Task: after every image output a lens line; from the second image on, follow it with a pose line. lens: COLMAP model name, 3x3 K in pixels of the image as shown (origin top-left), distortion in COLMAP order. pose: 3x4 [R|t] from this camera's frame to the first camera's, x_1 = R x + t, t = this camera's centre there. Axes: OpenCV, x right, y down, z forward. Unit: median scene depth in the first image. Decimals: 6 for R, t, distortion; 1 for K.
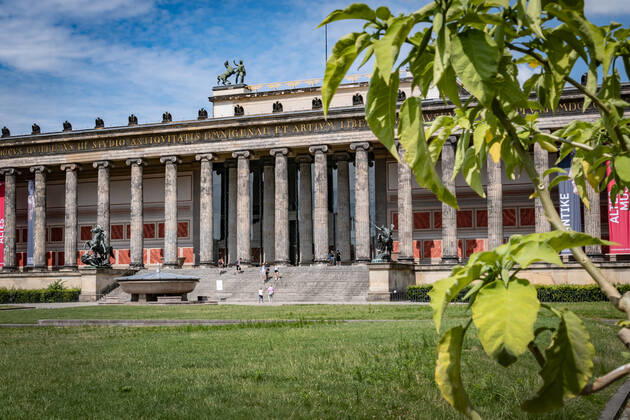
lens RADIAL K [[935.2, 0, 315.0], [0, 935.2, 210.0], [0, 0, 1]] dist [-0.014589, 0.033379]
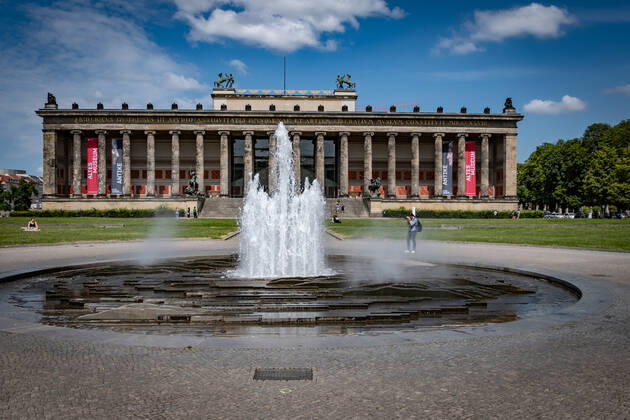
lens RADIAL K [[581.8, 0, 315.0], [0, 581.8, 210.0], [0, 0, 1]] dist [-0.020325, -0.001836]
pose [[0.900249, 0.011921, 0.435211, -0.447137], [-0.045853, 0.996662, 0.067549, 0.005829], [-0.432953, -0.080767, 0.897791, -0.014063]]
